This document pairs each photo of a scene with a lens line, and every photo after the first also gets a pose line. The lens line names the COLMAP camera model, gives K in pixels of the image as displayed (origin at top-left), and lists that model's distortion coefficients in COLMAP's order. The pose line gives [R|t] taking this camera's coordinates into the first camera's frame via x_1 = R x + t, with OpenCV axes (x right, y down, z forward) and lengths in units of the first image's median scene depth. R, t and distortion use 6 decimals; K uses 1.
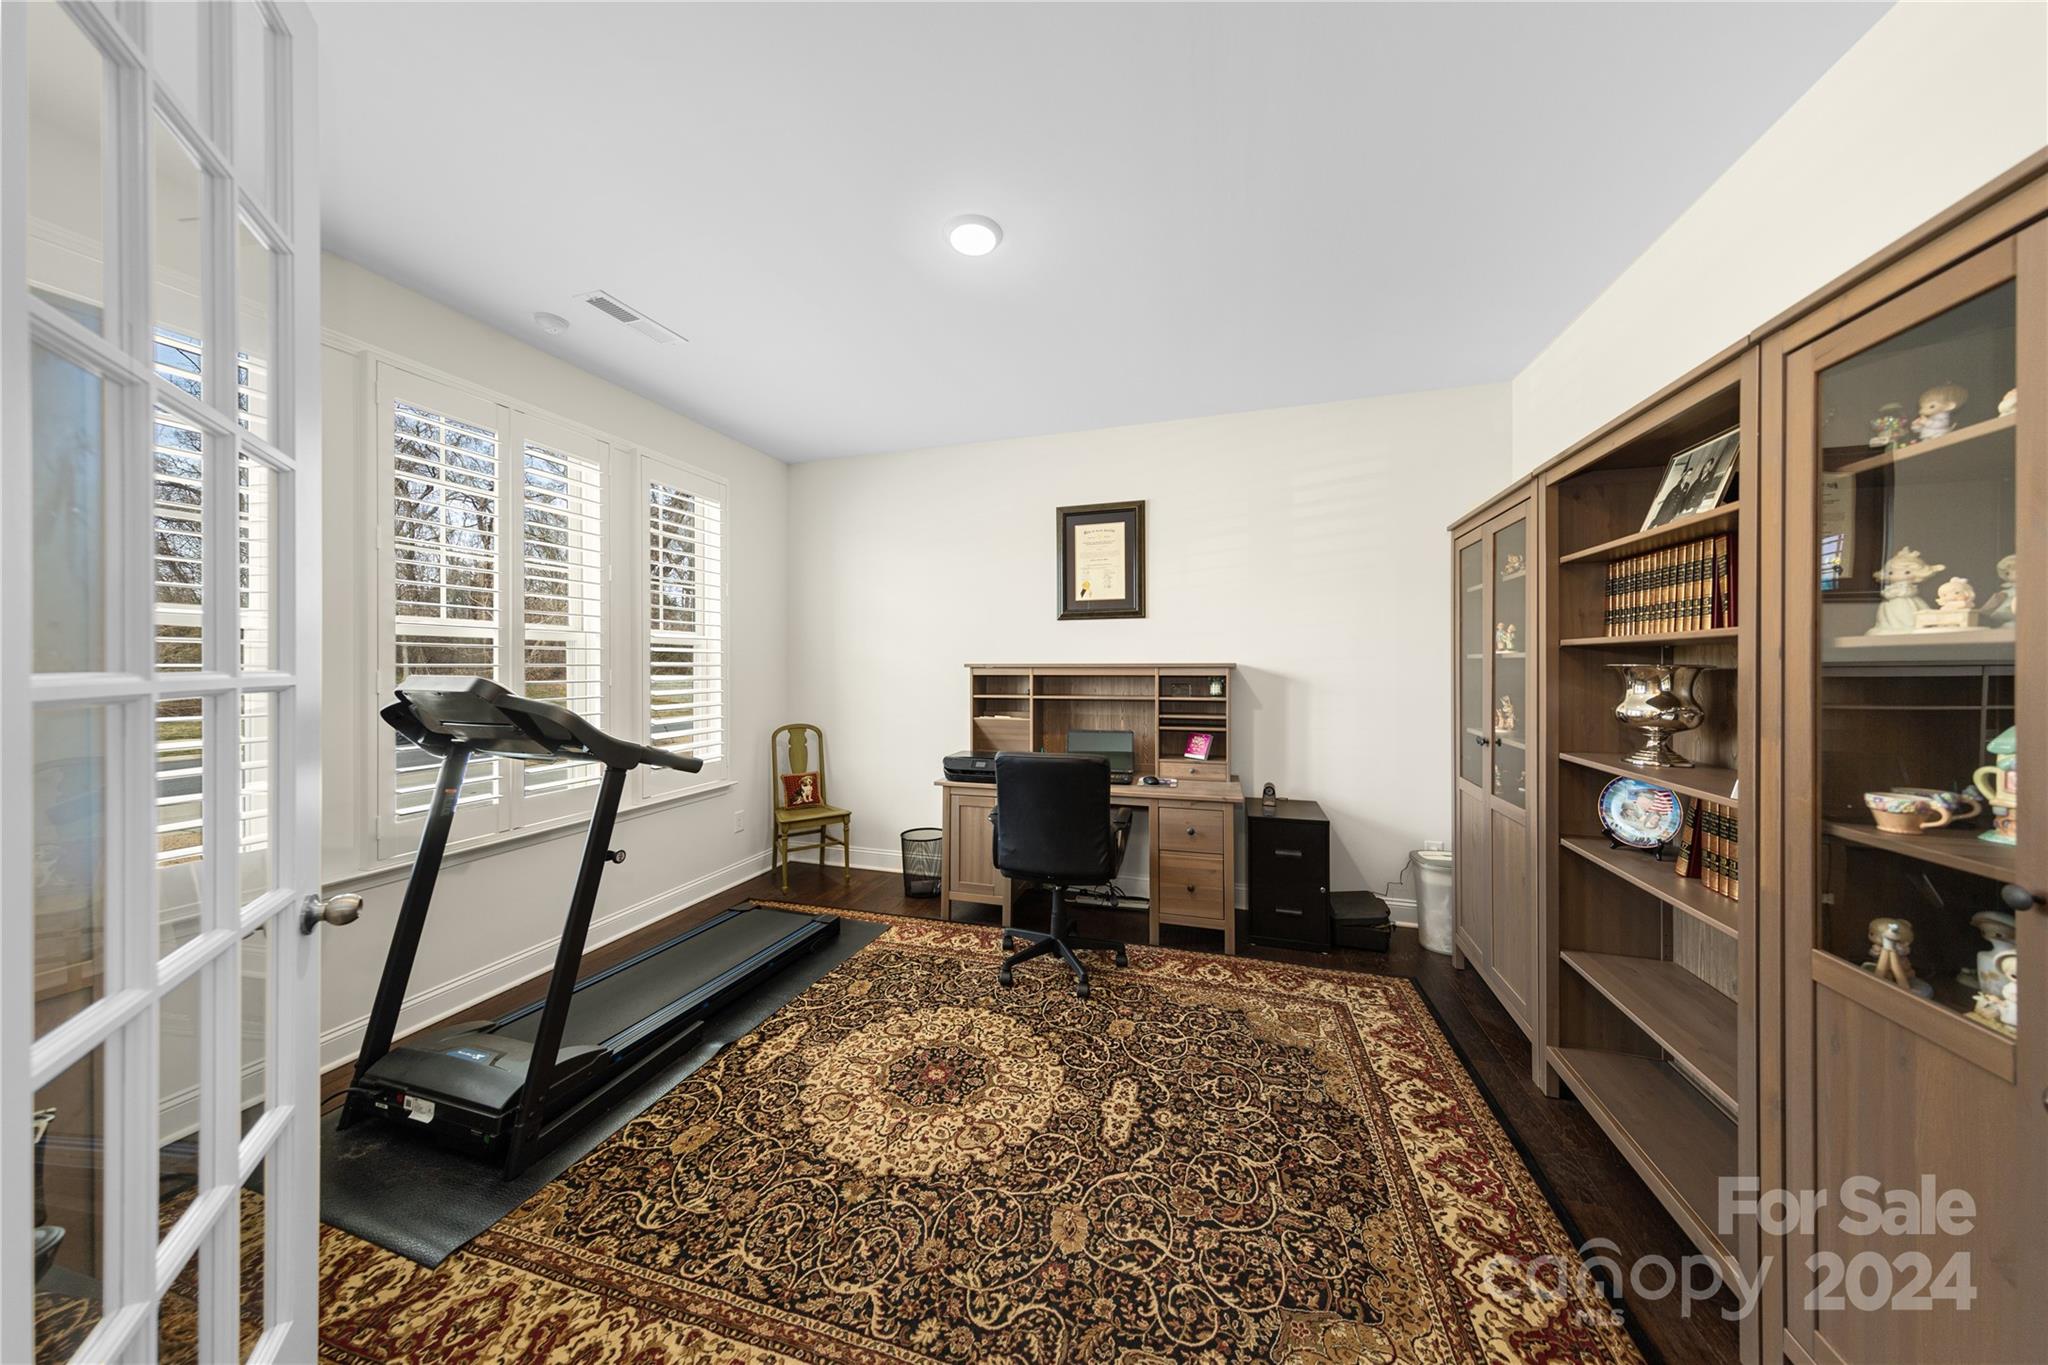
lens RADIAL K [[653.8, 0, 1024.9], [0, 653.8, 665.0], [0, 0, 1]] dist [0.007983, -0.000976]
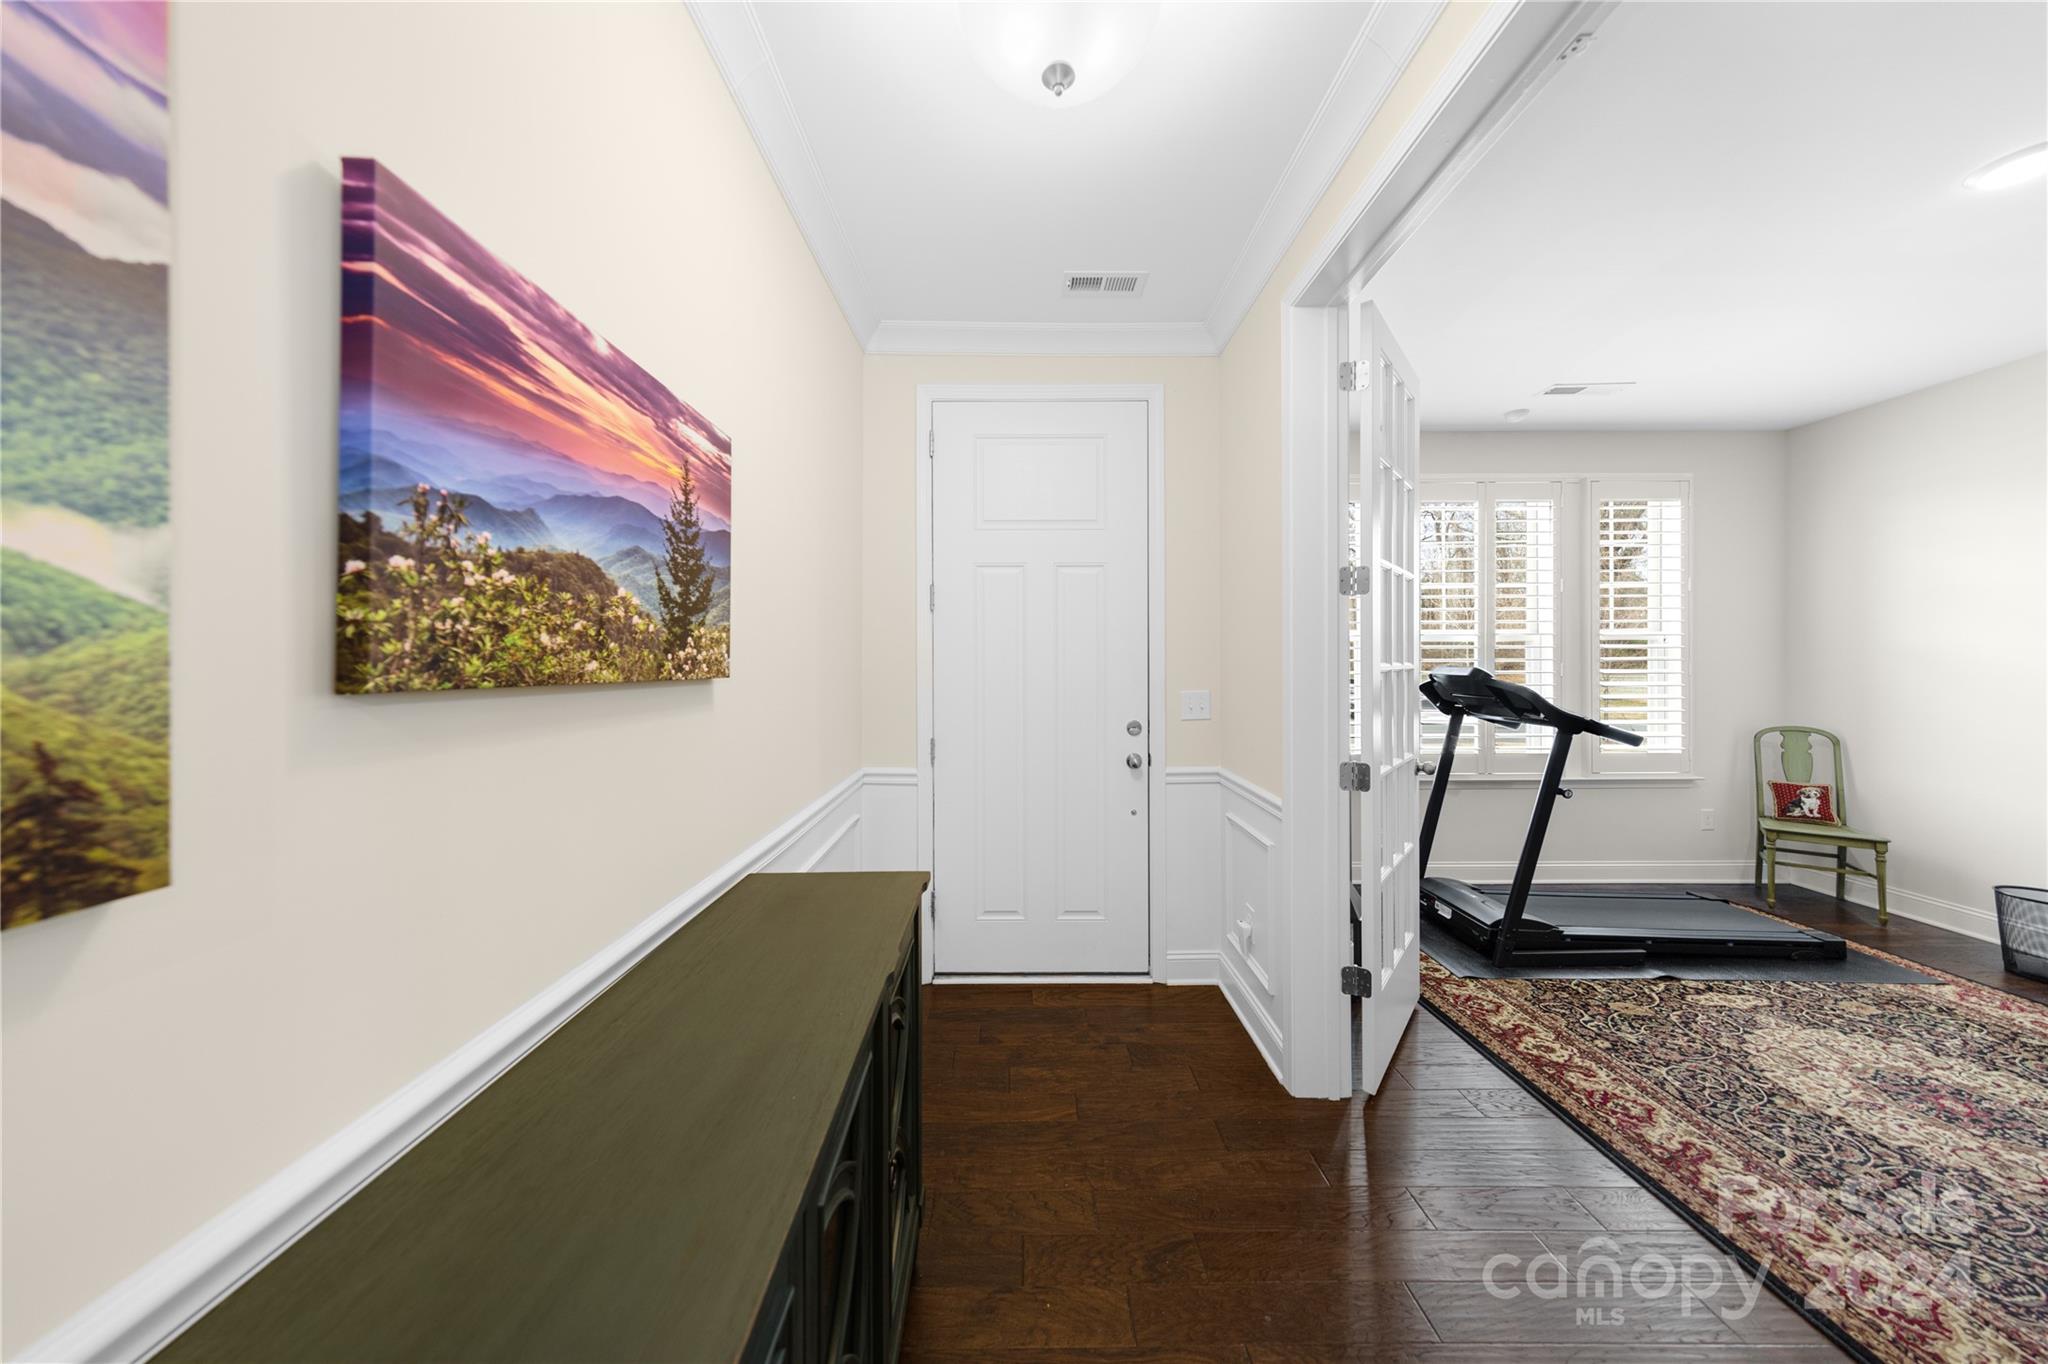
lens RADIAL K [[653.8, 0, 1024.9], [0, 653.8, 664.5], [0, 0, 1]] dist [0.007983, -0.000976]
pose [[0.312269, 0.001030, -0.949993, 0.287907], [0.001705, 0.999997, 0.001645, 0.006341], [0.949992, -0.002133, 0.312267, -0.439316]]
